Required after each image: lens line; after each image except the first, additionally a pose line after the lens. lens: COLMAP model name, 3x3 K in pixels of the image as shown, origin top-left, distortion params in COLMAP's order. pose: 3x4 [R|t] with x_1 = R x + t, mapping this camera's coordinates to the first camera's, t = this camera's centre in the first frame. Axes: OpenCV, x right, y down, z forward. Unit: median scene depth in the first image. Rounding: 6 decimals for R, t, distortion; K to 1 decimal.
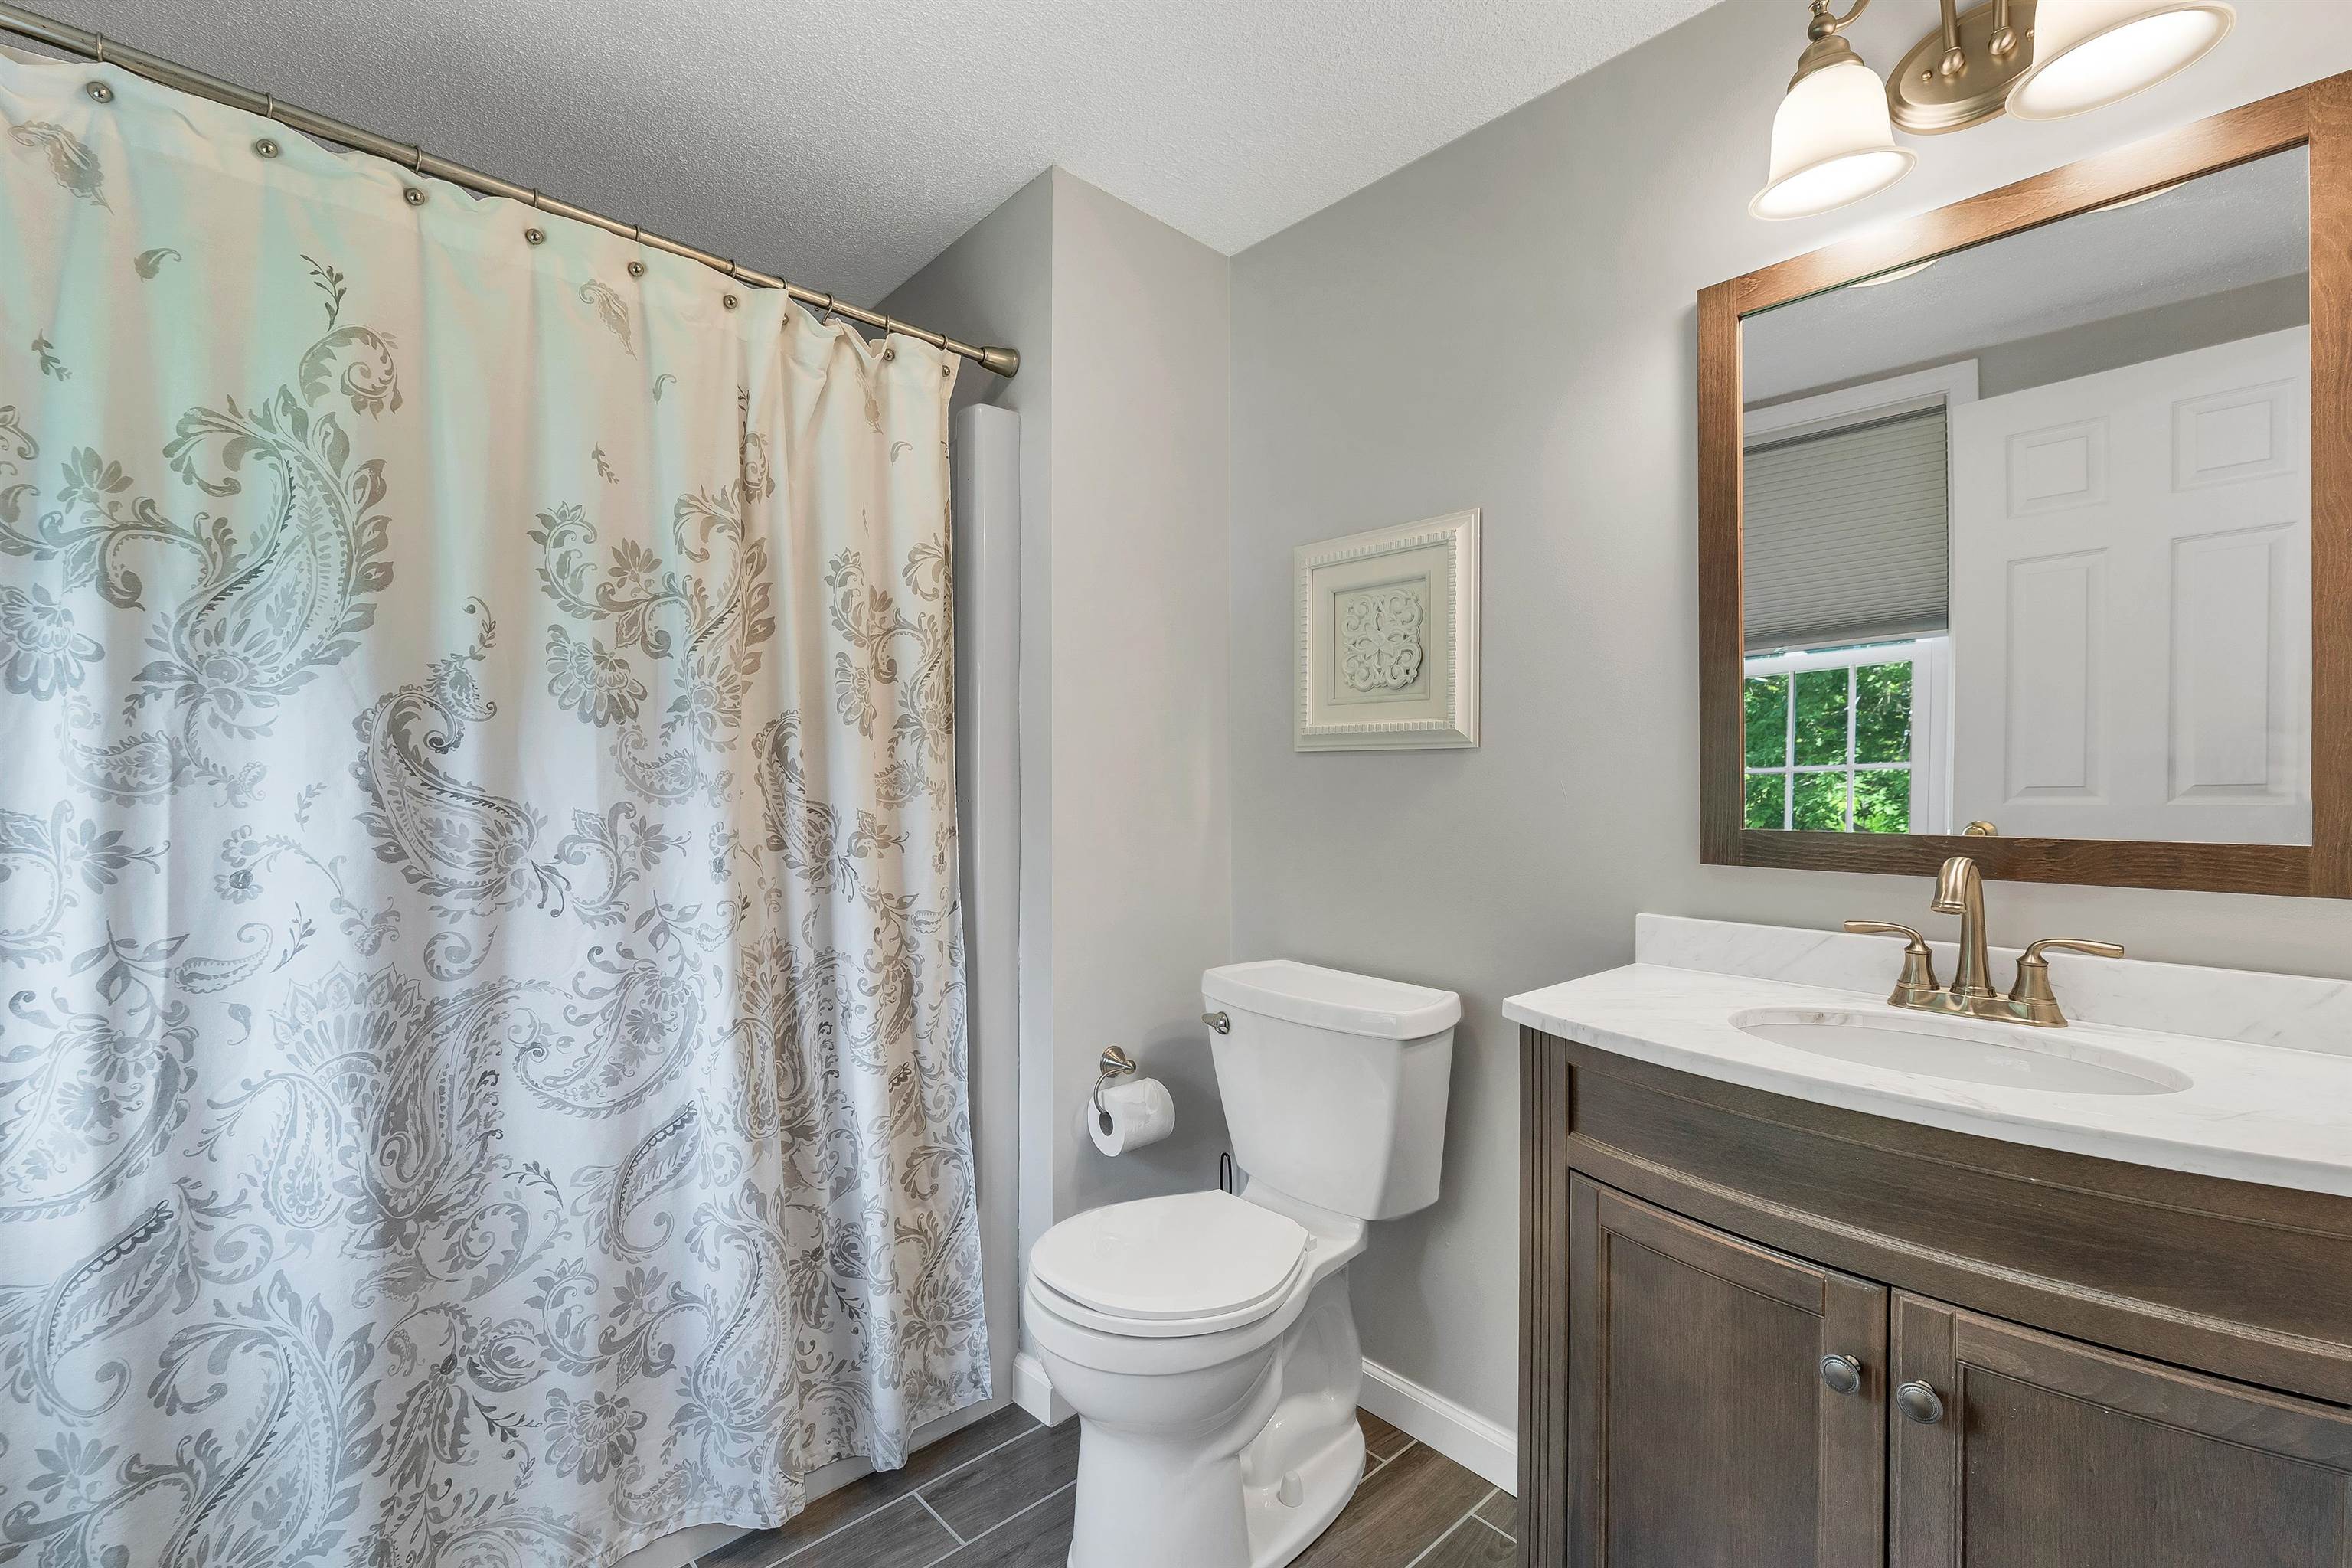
lens RADIAL K [[1025.9, 0, 1162.6], [0, 1025.9, 769.5], [0, 0, 1]] dist [0.001649, -0.000563]
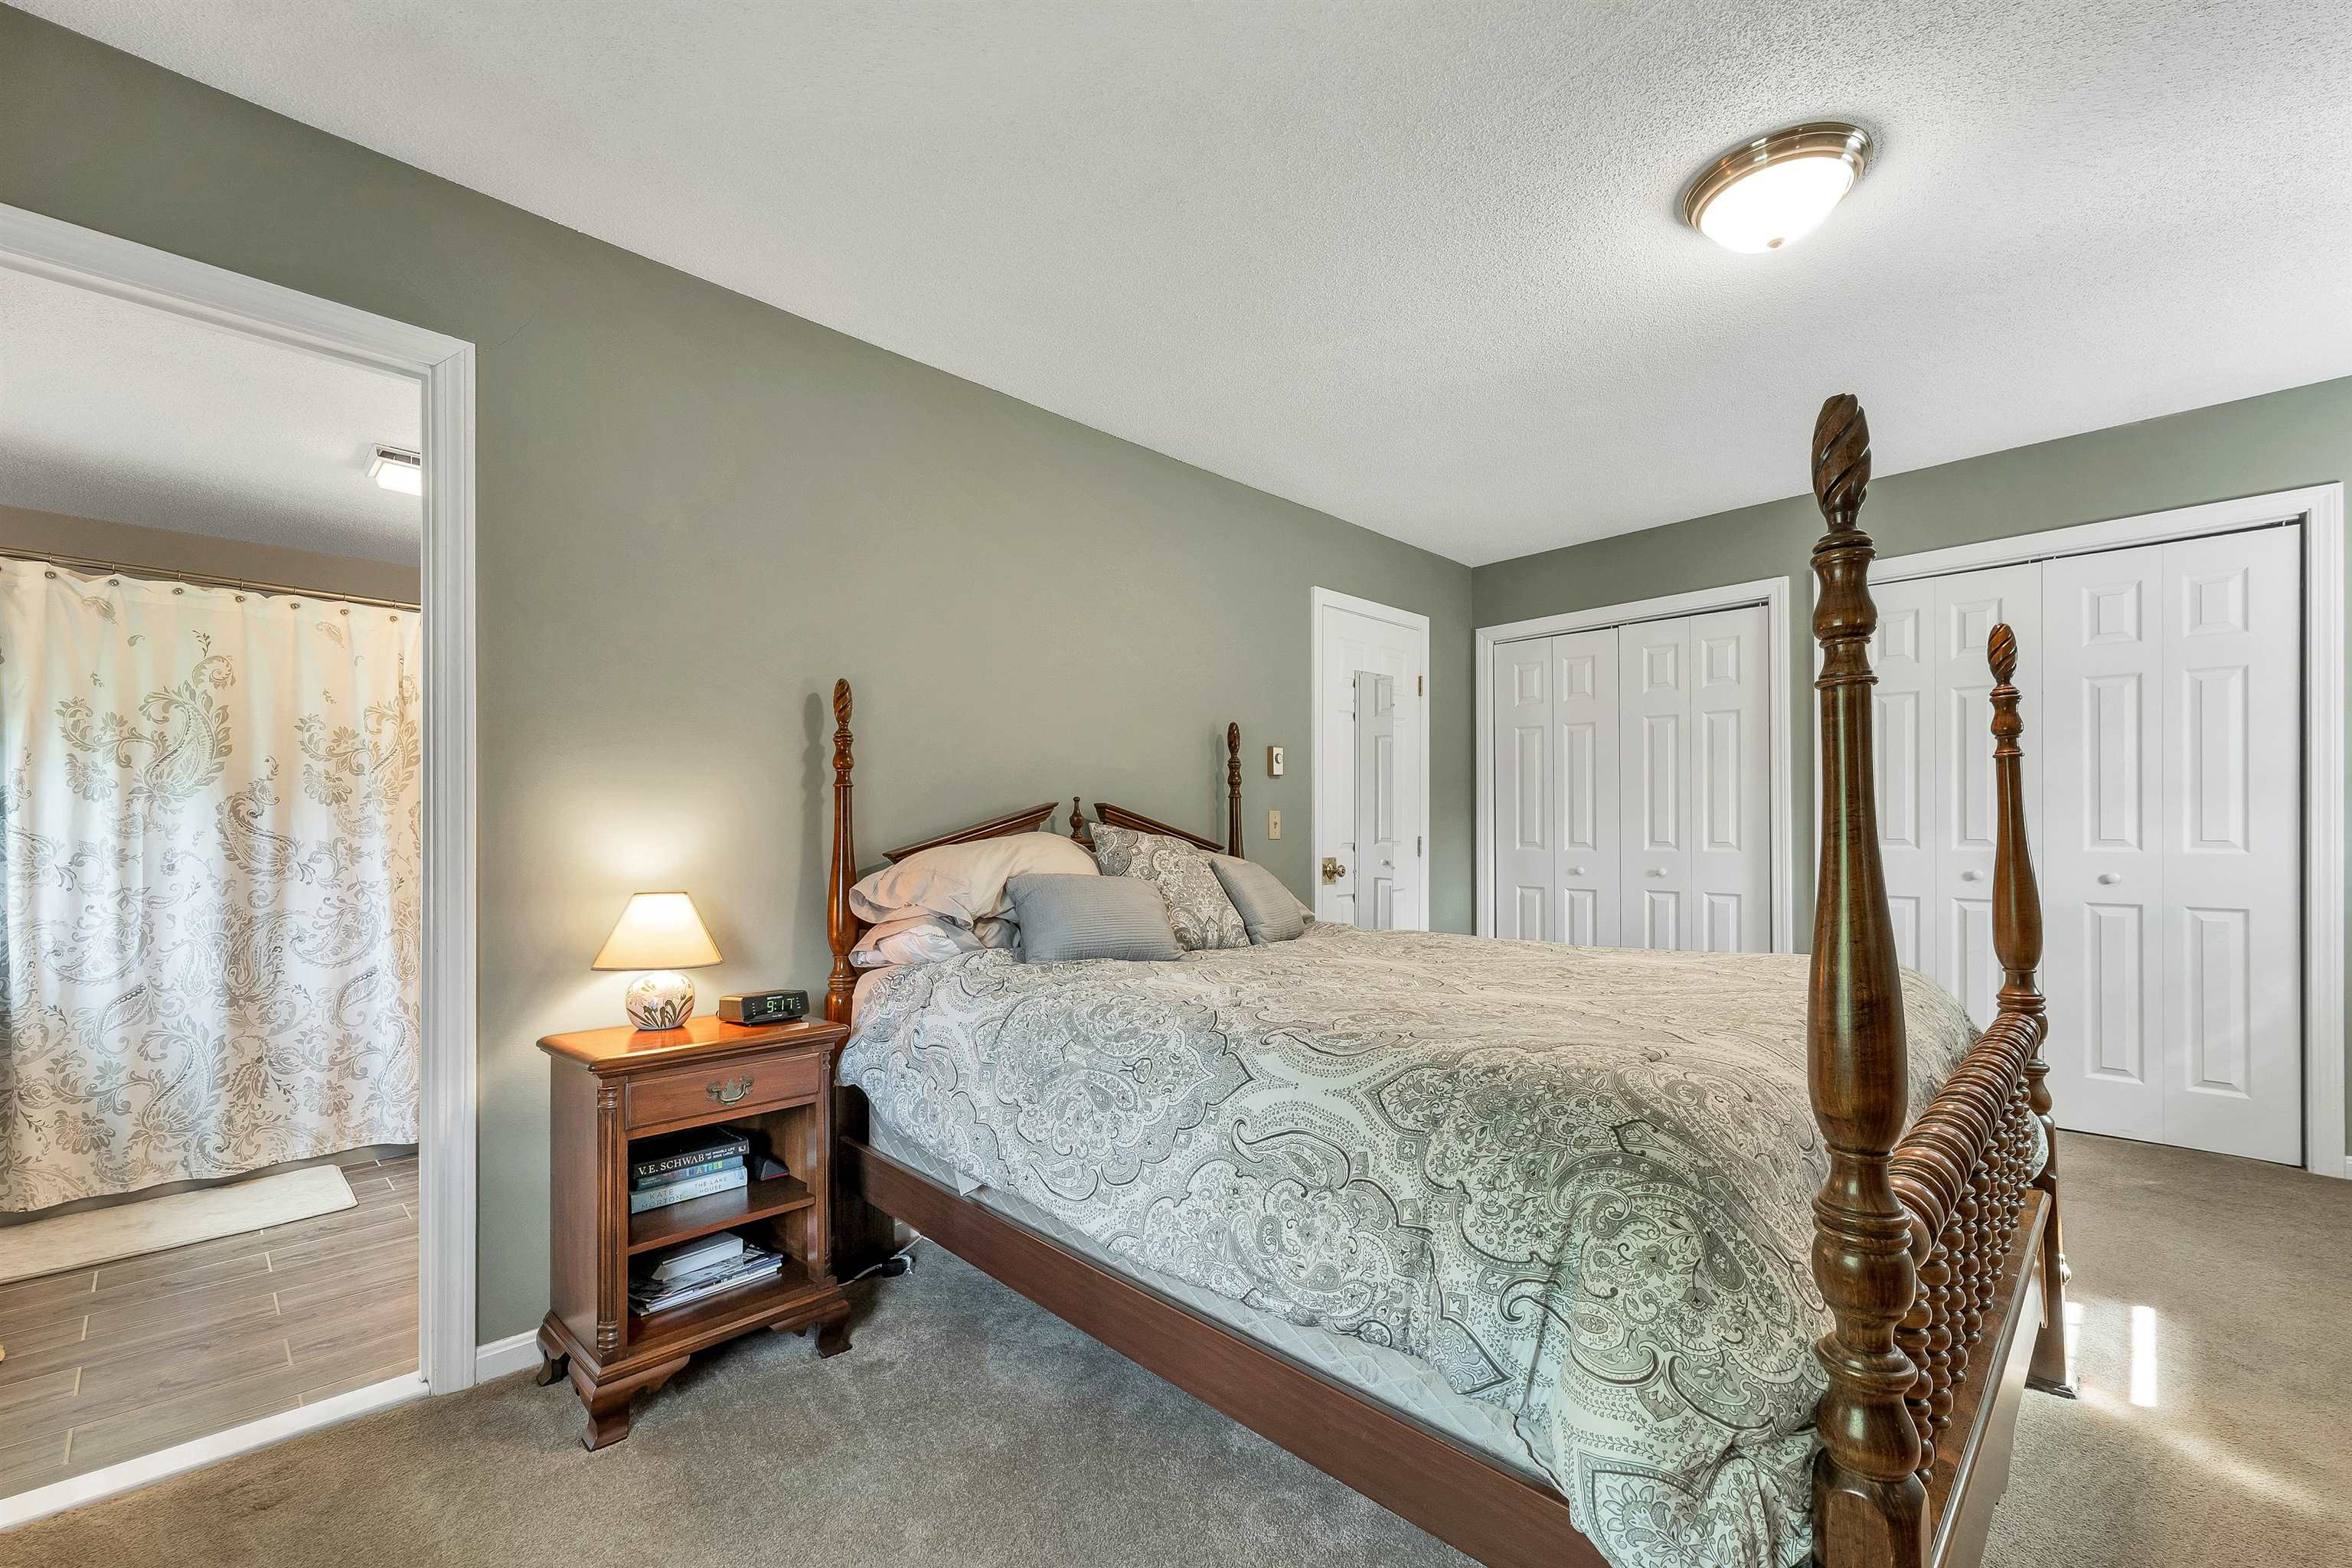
lens RADIAL K [[977.4, 0, 1150.8], [0, 977.4, 810.1], [0, 0, 1]] dist [0.000328, 0.000969]
pose [[0.998680, -0.006410, 0.050957, 1.442630], [0.006199, 0.999972, 0.004303, -0.034141], [-0.050983, -0.003982, 0.998692, -1.587498]]
